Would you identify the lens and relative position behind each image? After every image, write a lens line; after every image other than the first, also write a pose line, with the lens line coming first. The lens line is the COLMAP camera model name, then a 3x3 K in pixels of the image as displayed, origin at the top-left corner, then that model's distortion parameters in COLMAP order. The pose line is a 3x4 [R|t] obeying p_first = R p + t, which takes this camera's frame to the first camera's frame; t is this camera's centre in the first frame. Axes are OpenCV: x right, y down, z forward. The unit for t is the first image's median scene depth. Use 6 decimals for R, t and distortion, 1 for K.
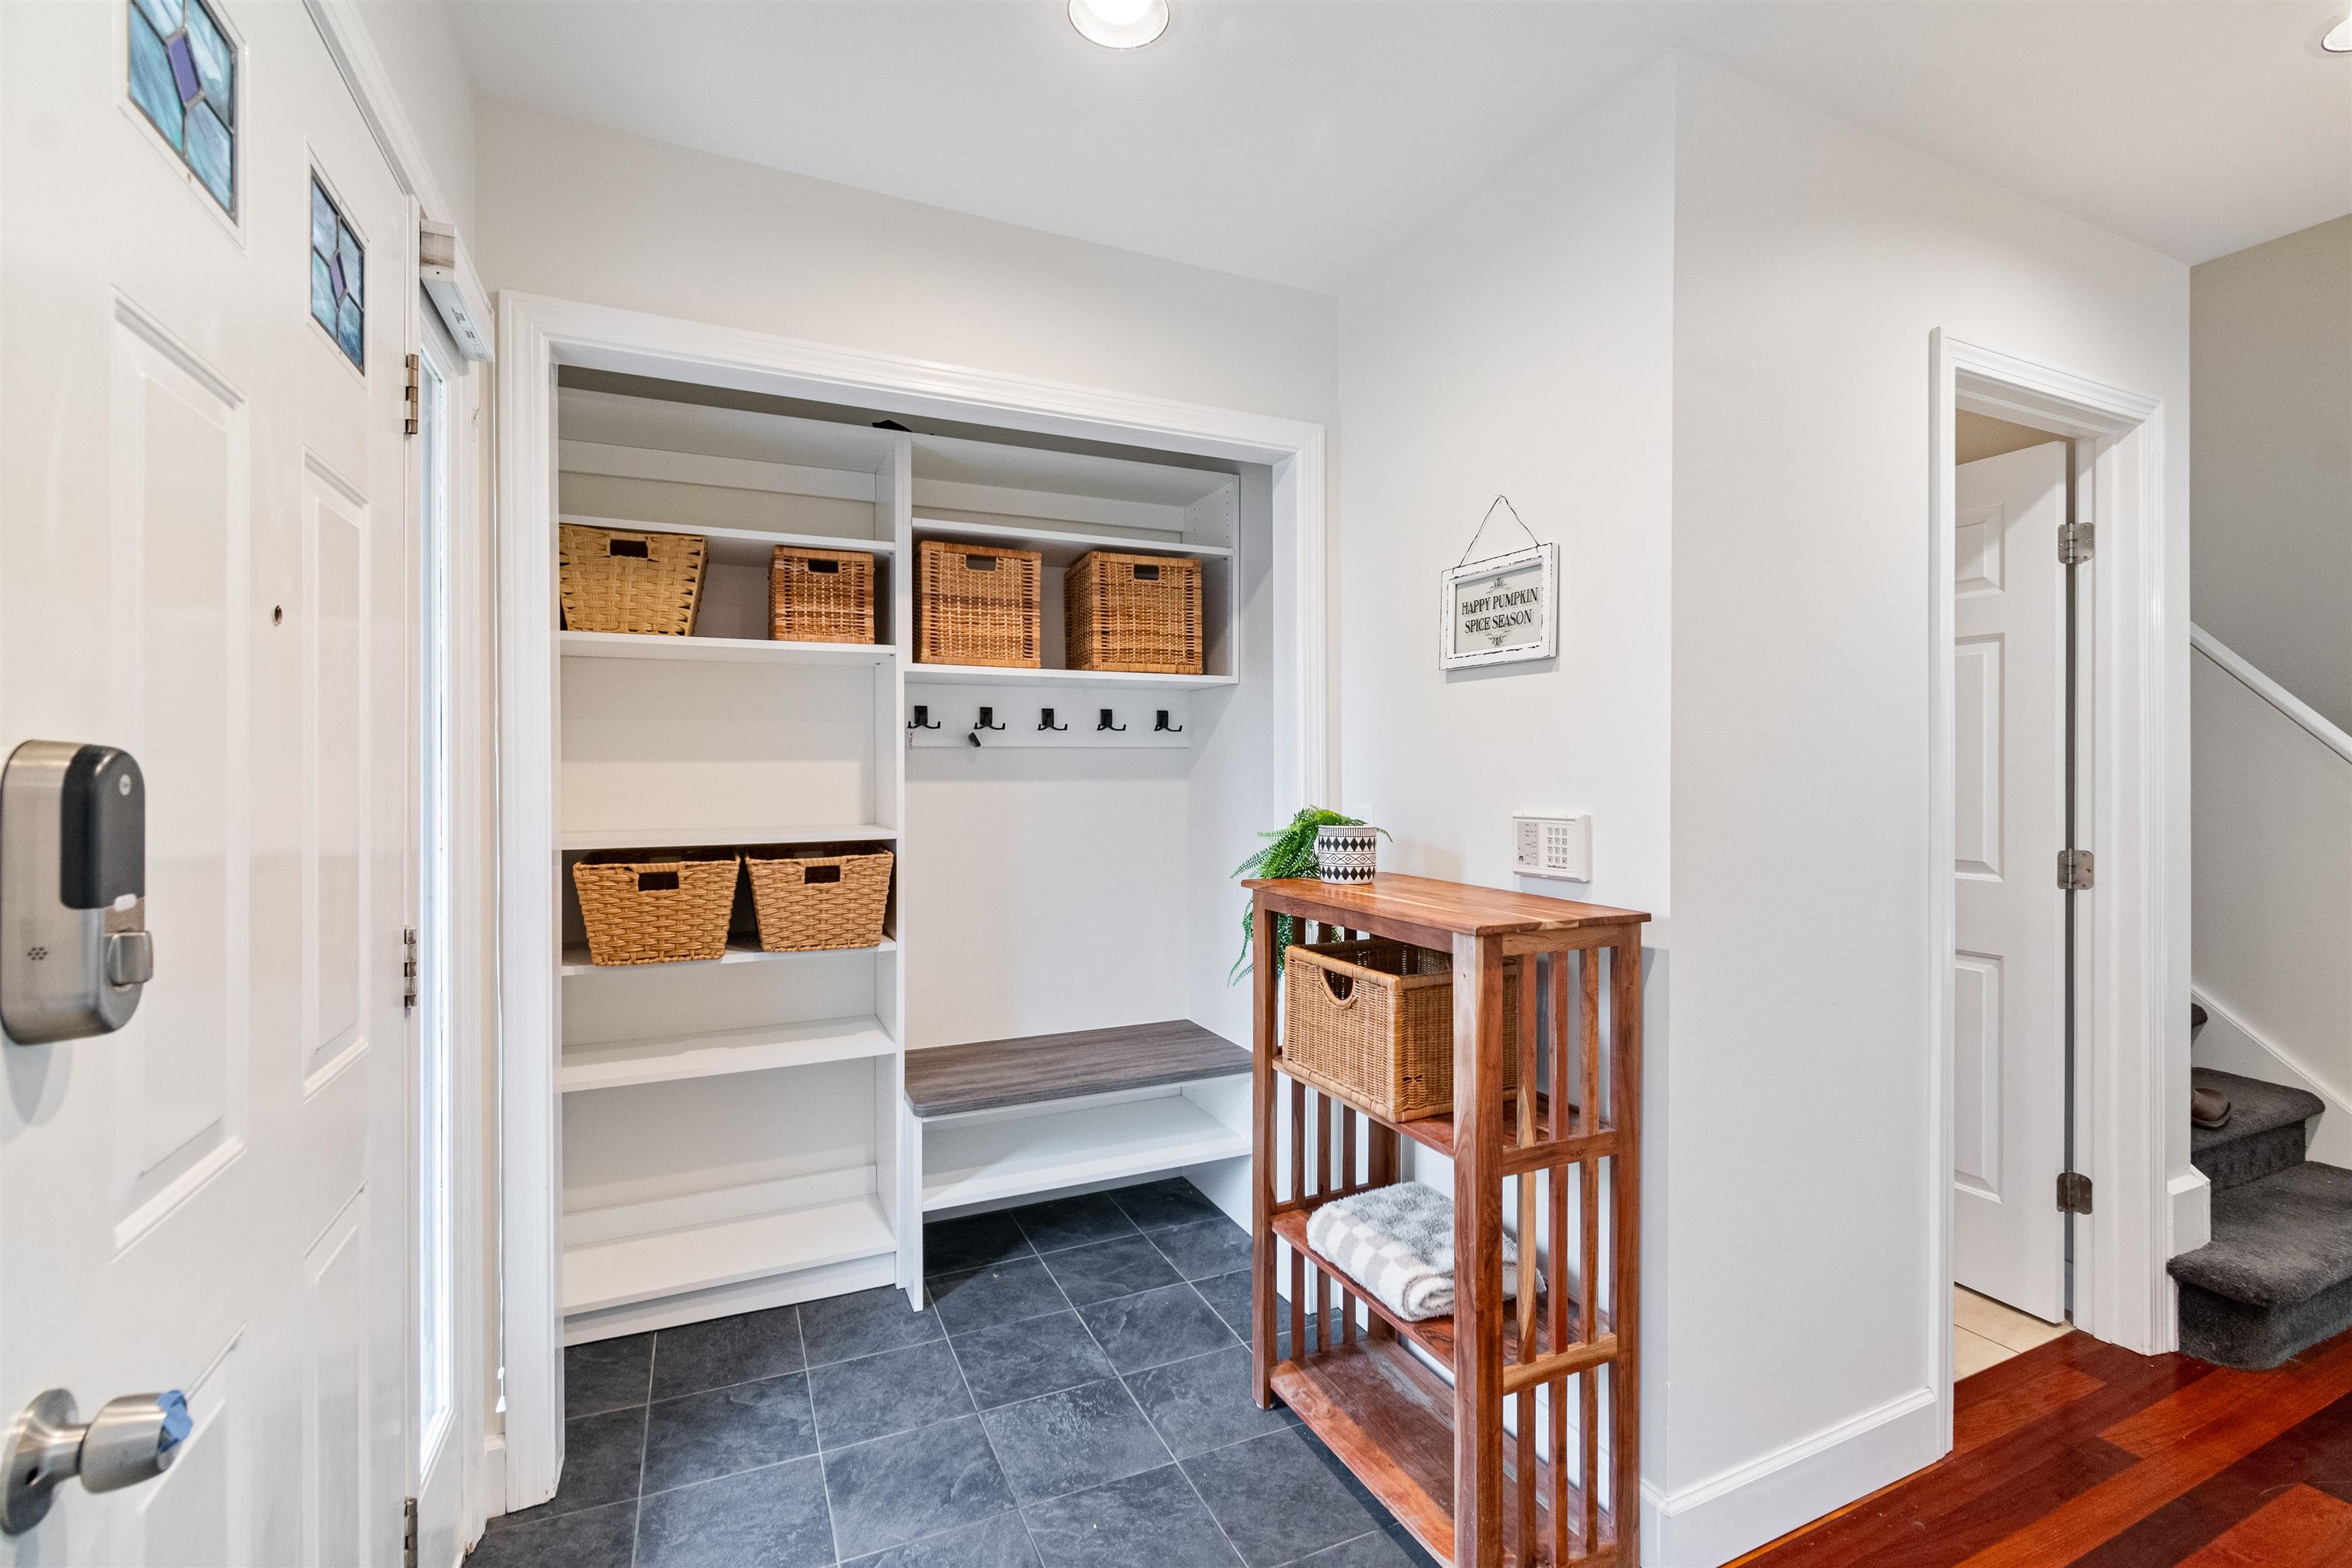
lens RADIAL K [[1054.3, 0, 1173.5], [0, 1054.3, 777.5], [0, 0, 1]] dist [0.004580, -0.002407]
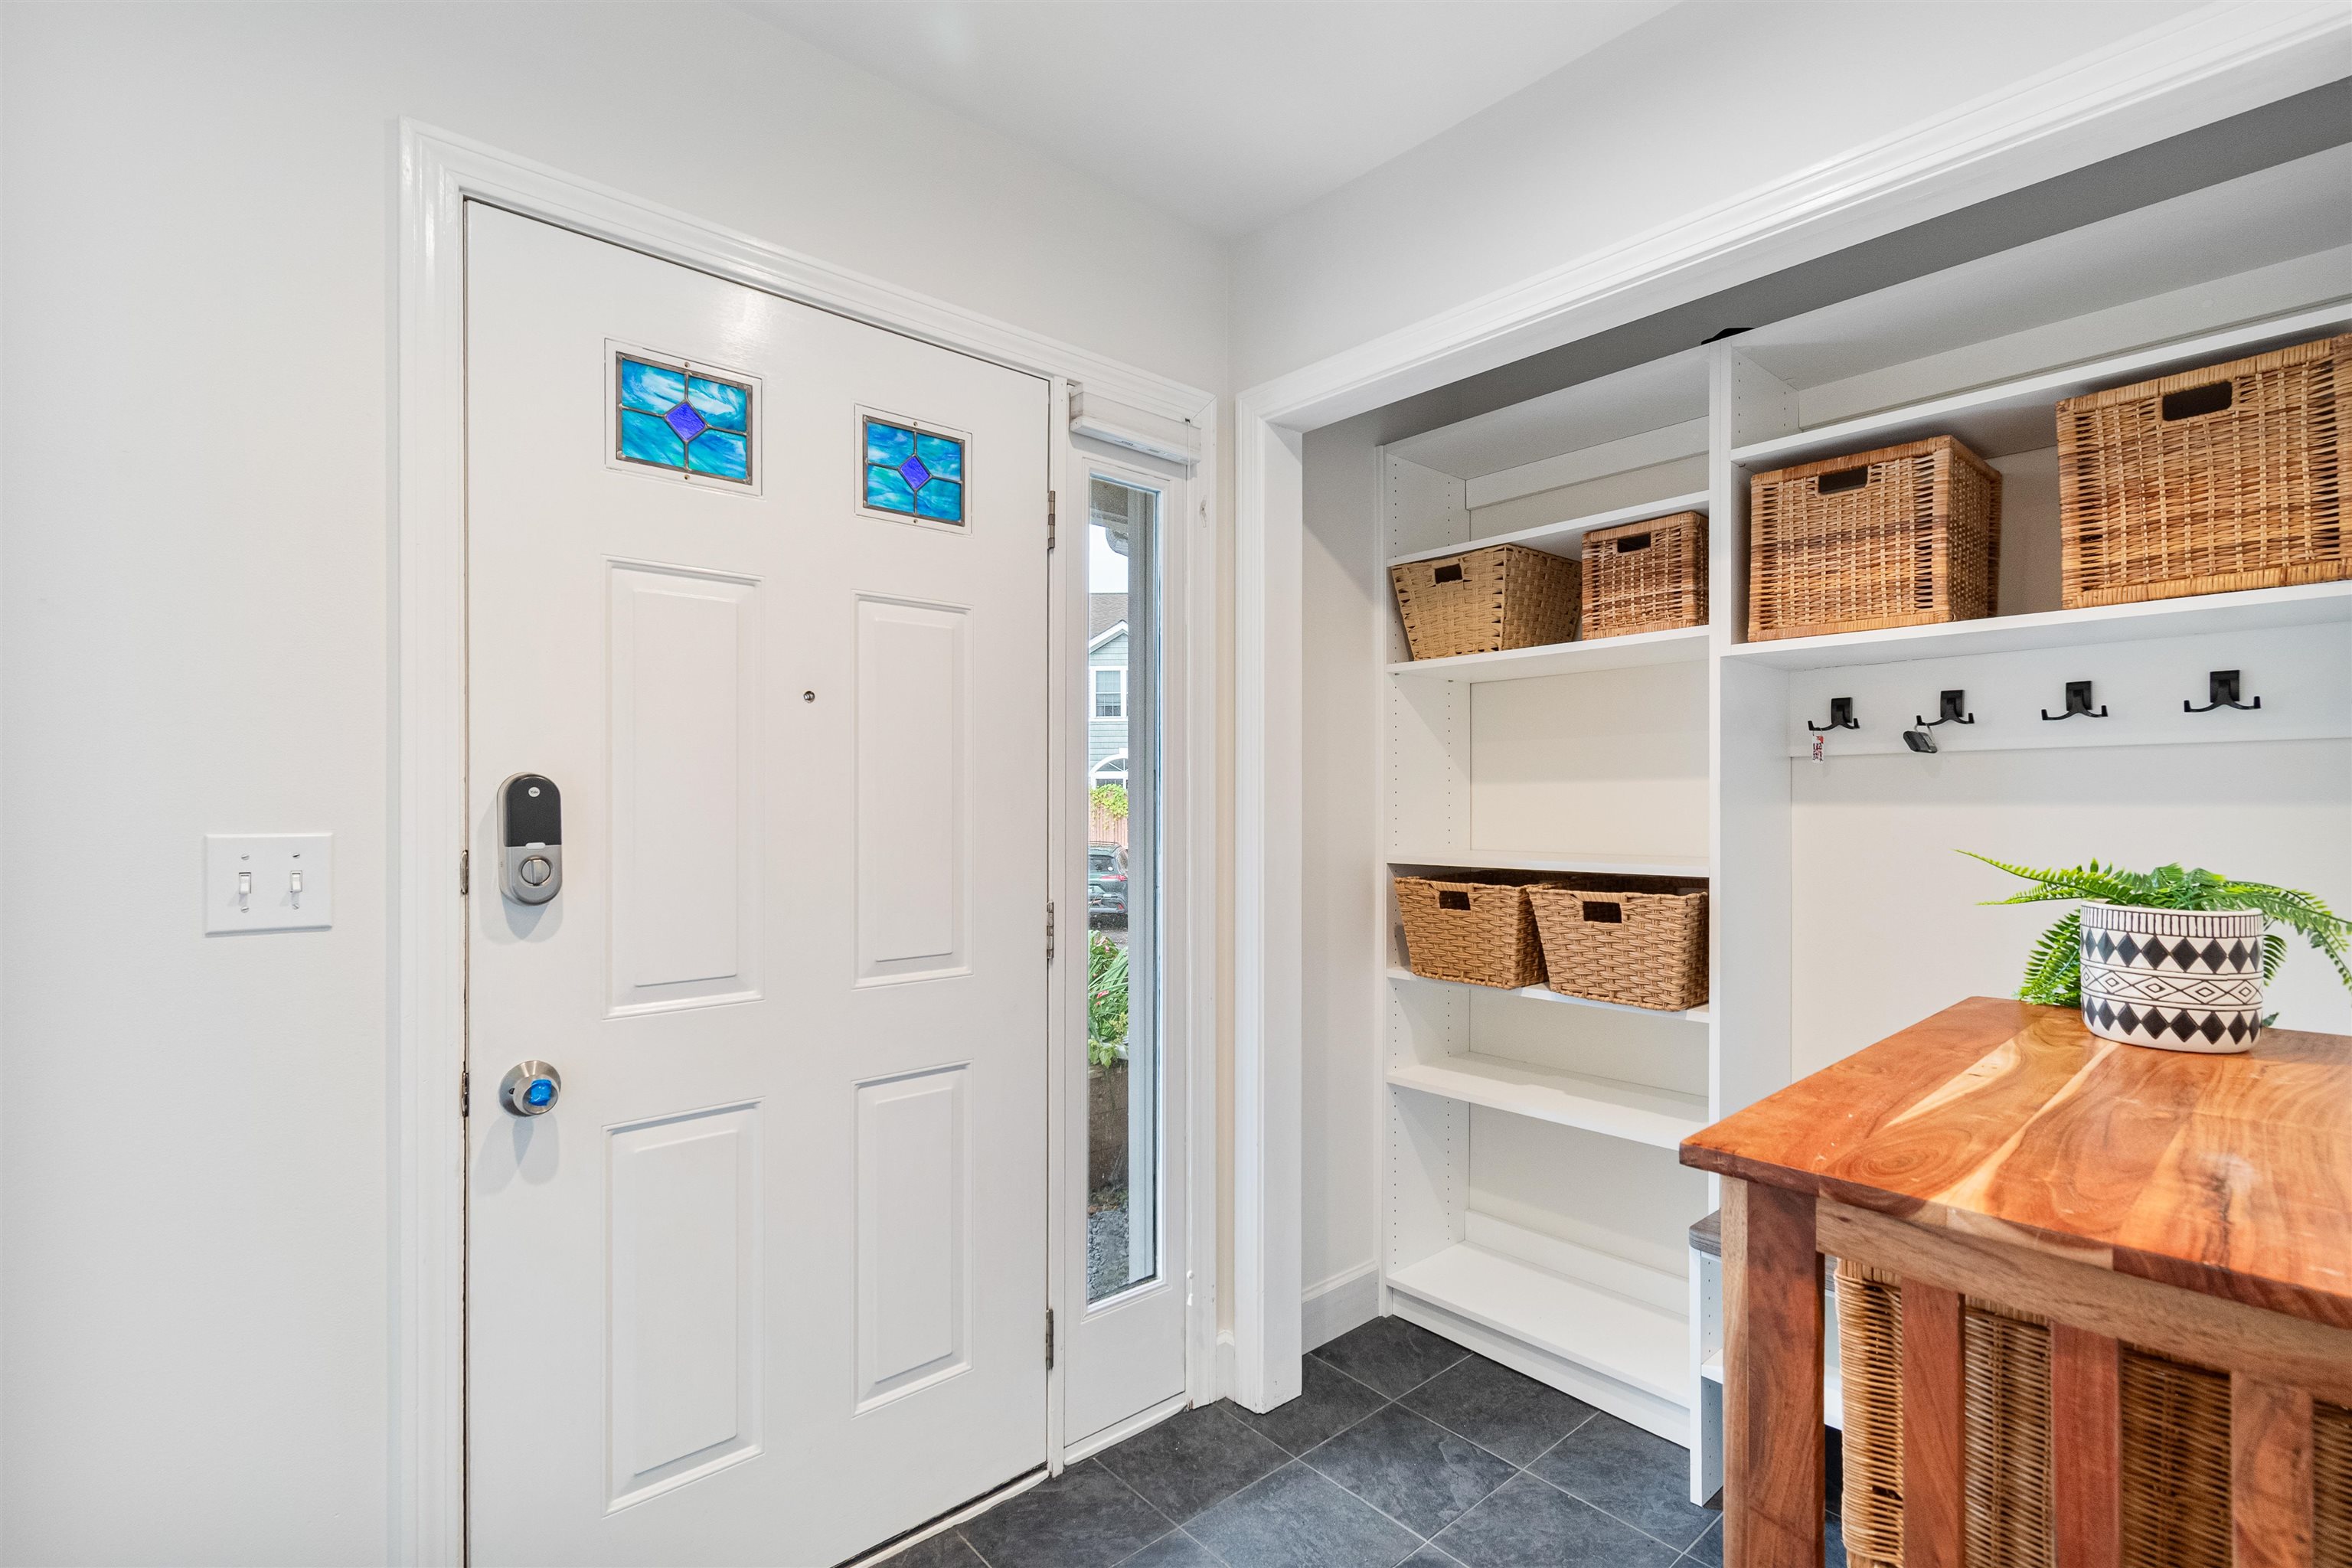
lens RADIAL K [[1054.3, 0, 1120.1], [0, 1054.3, 803.8], [0, 0, 1]] dist [0.004580, -0.002407]
pose [[0.283907, 0.004854, -0.958840, 0.349941], [-0.005148, 0.999980, 0.003538, 0.004160], [0.958838, 0.003931, 0.283926, 0.374942]]
